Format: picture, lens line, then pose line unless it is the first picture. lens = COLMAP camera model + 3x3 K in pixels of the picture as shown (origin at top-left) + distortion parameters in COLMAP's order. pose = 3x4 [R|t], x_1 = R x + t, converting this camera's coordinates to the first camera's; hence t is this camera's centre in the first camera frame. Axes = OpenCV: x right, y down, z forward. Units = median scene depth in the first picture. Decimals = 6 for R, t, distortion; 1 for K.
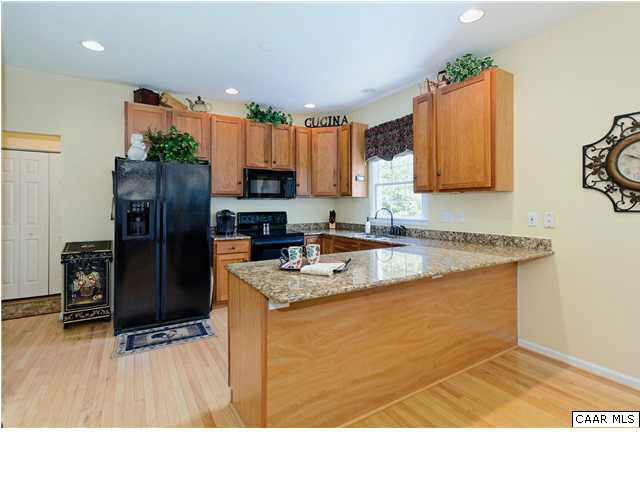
lens RADIAL K [[300.6, 0, 320.4], [0, 300.6, 244.5], [0, 0, 1]] dist [0.000578, 0.000241]
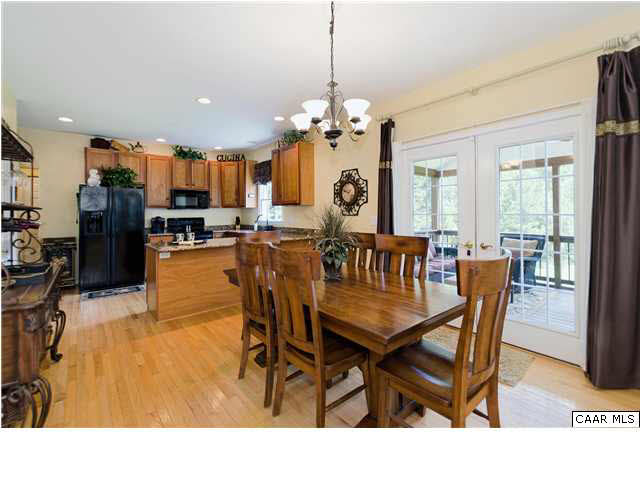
lens RADIAL K [[279.9, 0, 320.0], [0, 279.9, 240.0], [0, 0, 1]] dist [-0.000235, -0.000016]
pose [[0.988842, -0.021943, 0.147341, 0.298319], [0.026460, 0.999236, -0.028761, 0.068194], [-0.146598, 0.032339, 0.988667, -0.538336]]
